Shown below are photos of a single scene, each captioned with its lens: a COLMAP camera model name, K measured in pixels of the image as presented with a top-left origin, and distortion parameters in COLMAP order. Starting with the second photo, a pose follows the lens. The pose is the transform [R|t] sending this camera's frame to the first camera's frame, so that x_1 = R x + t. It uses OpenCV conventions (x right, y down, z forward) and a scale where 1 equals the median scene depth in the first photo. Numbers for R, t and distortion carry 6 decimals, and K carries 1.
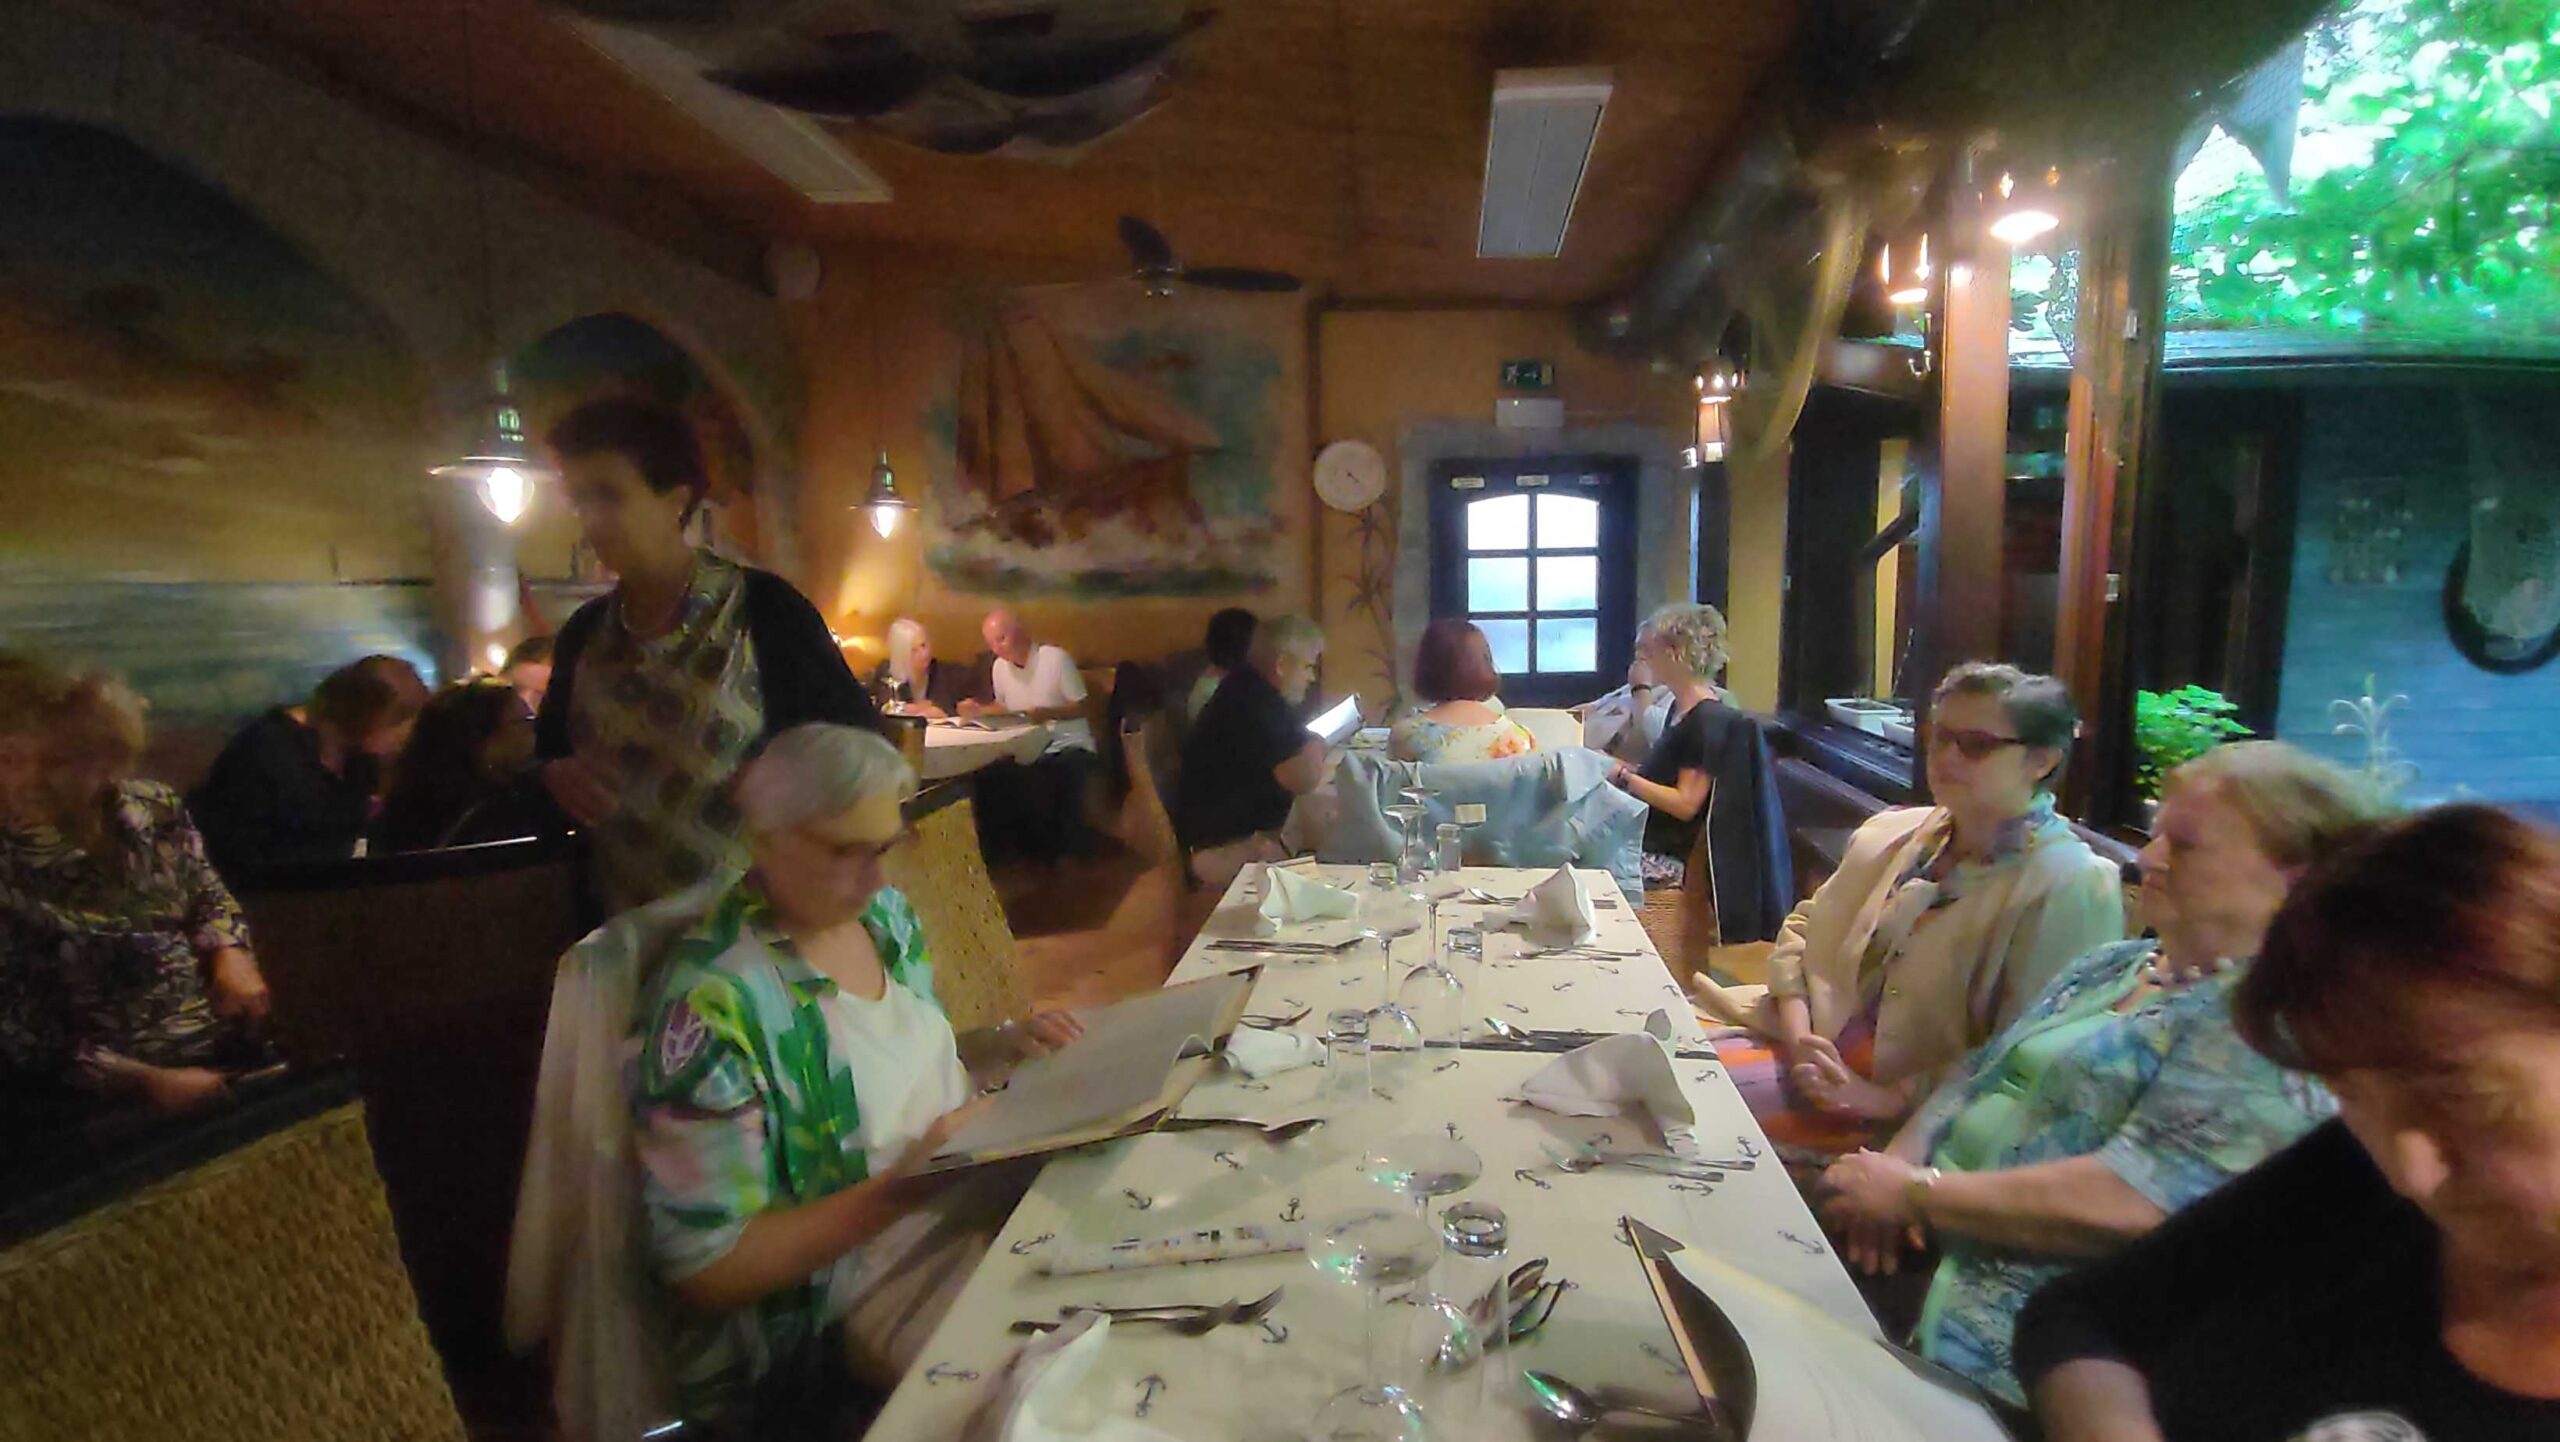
lens RADIAL K [[1131.7, 0, 1280.0], [0, 1131.7, 721.0], [0, 0, 1]] dist [-0.001188, -0.018613]
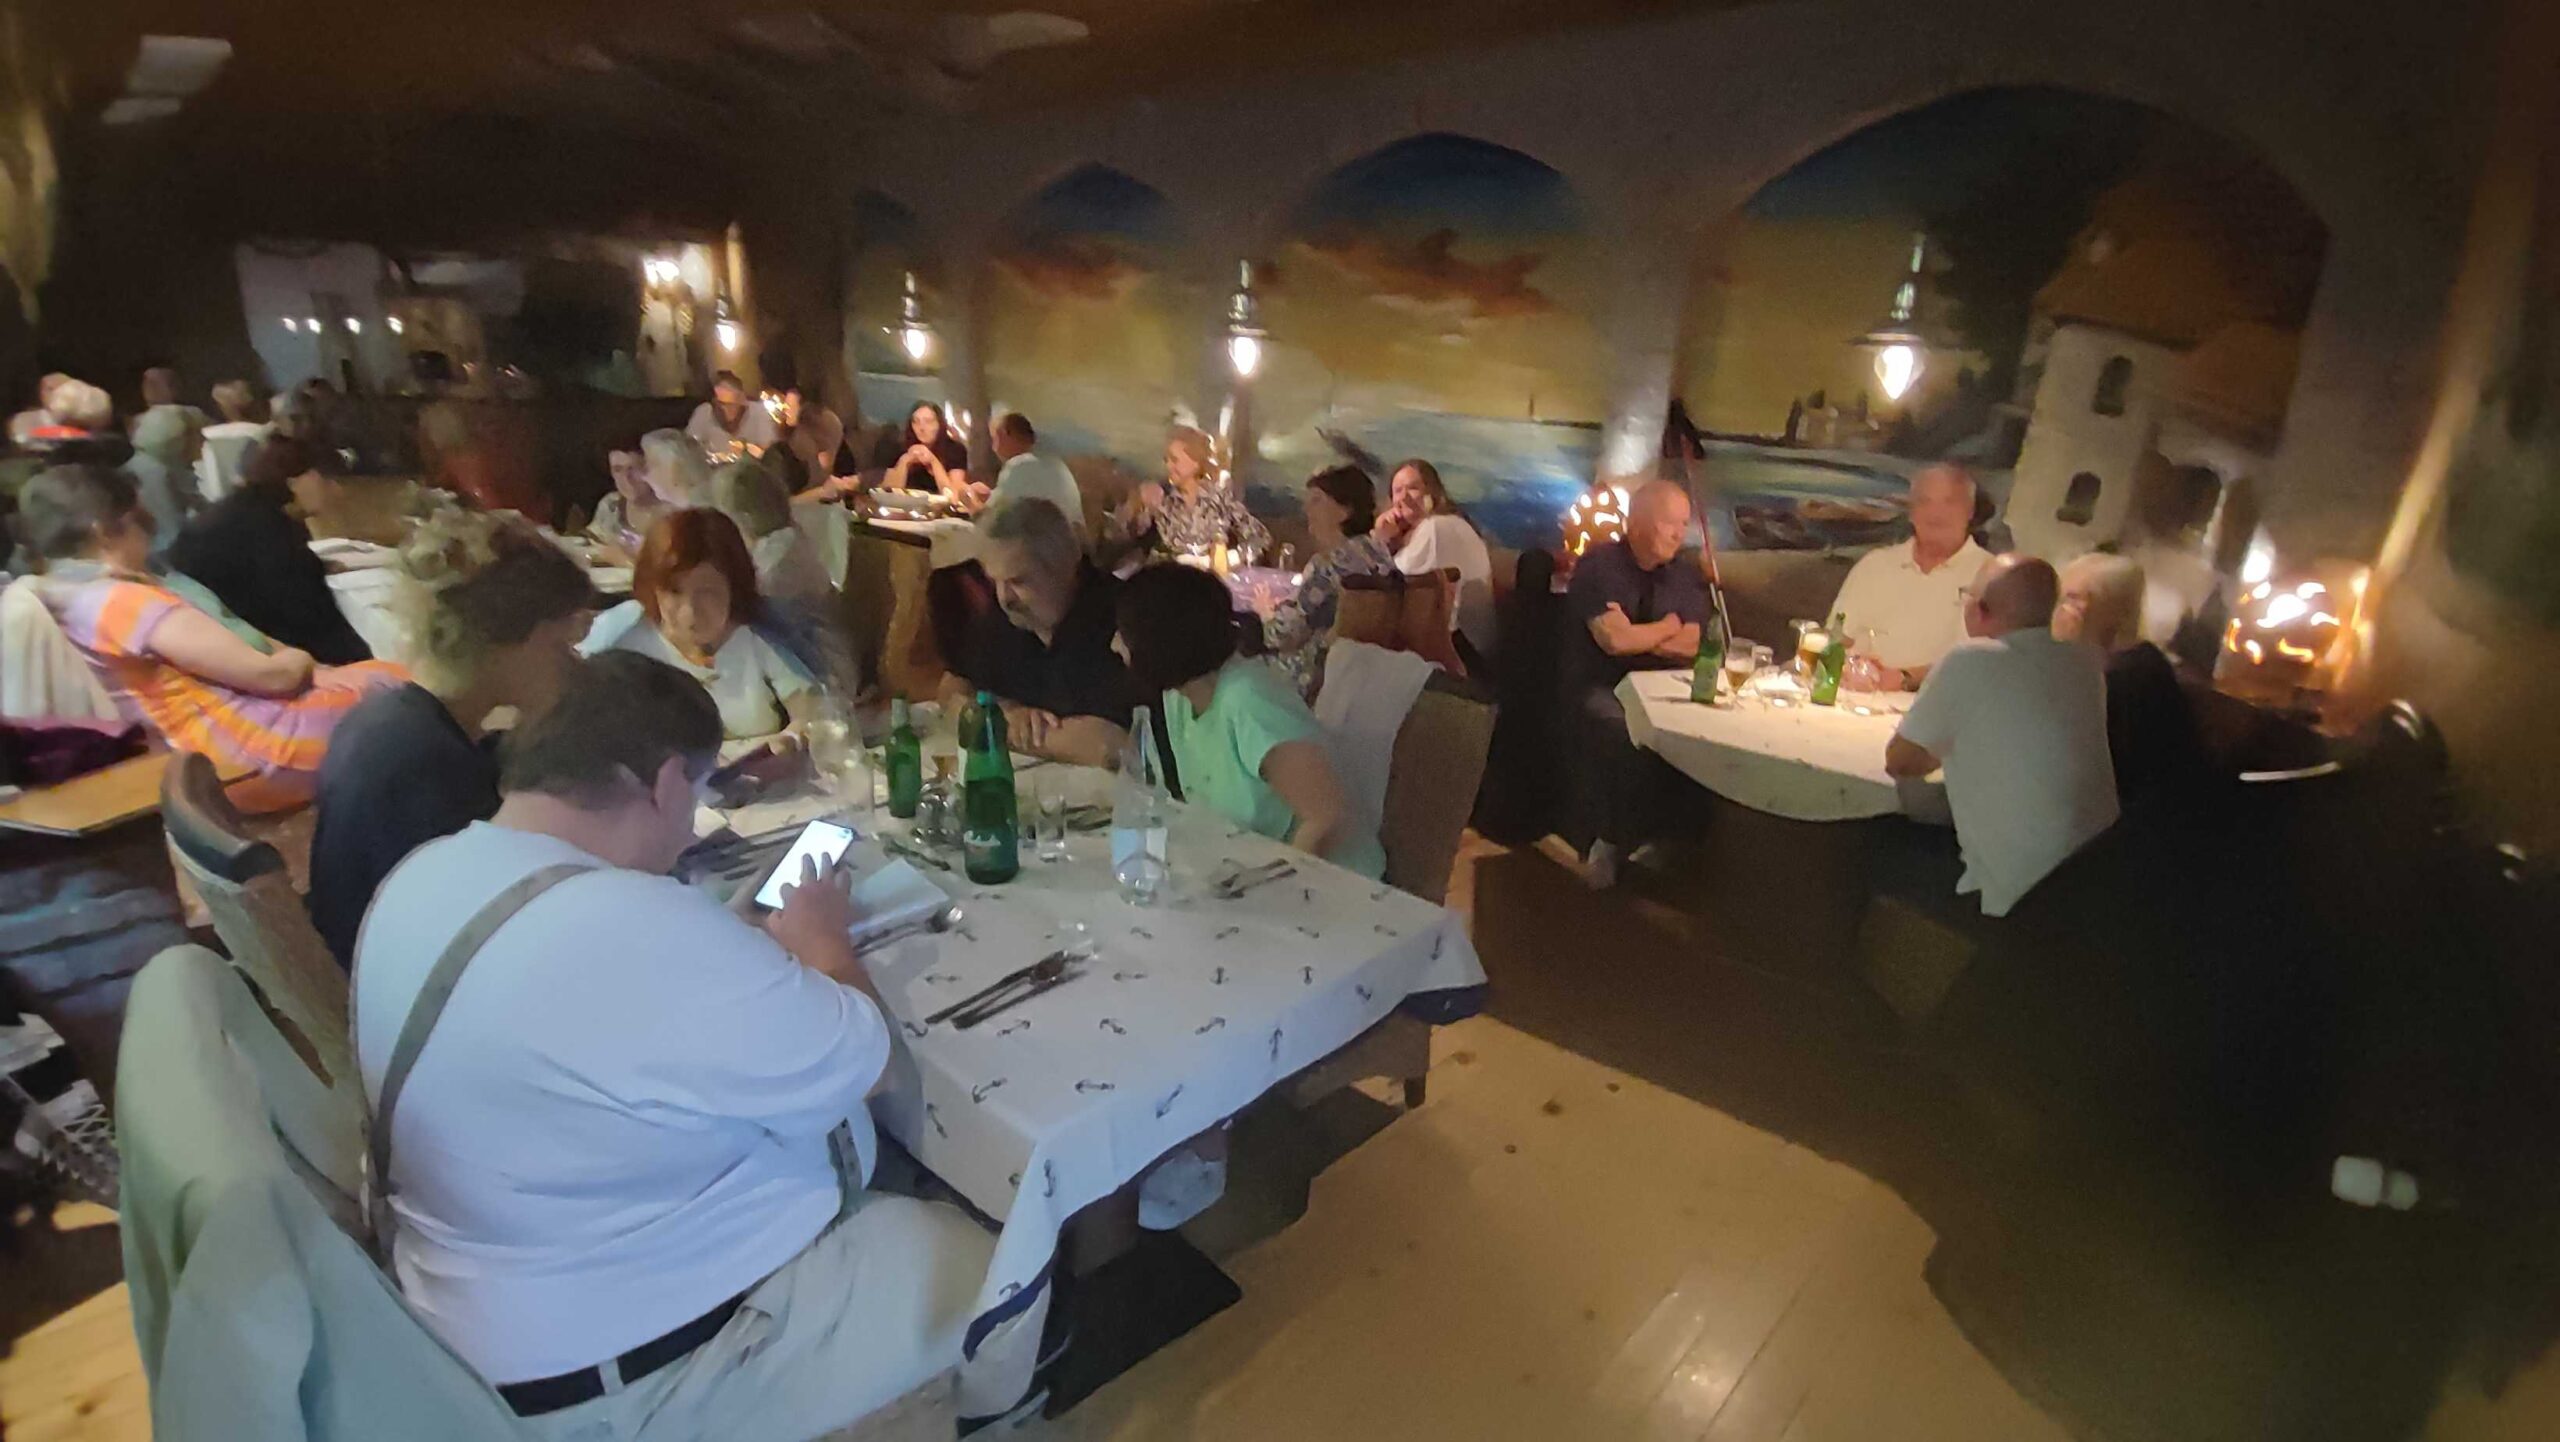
lens RADIAL K [[1131.7, 0, 1280.0], [0, 1131.7, 721.0], [0, 0, 1]] dist [-0.001188, -0.018613]
pose [[-0.581646, 0.214057, -0.784772, 0.665592], [-0.152612, 0.918908, 0.363755, -0.323733], [0.798998, 0.331343, -0.501811, 2.088263]]
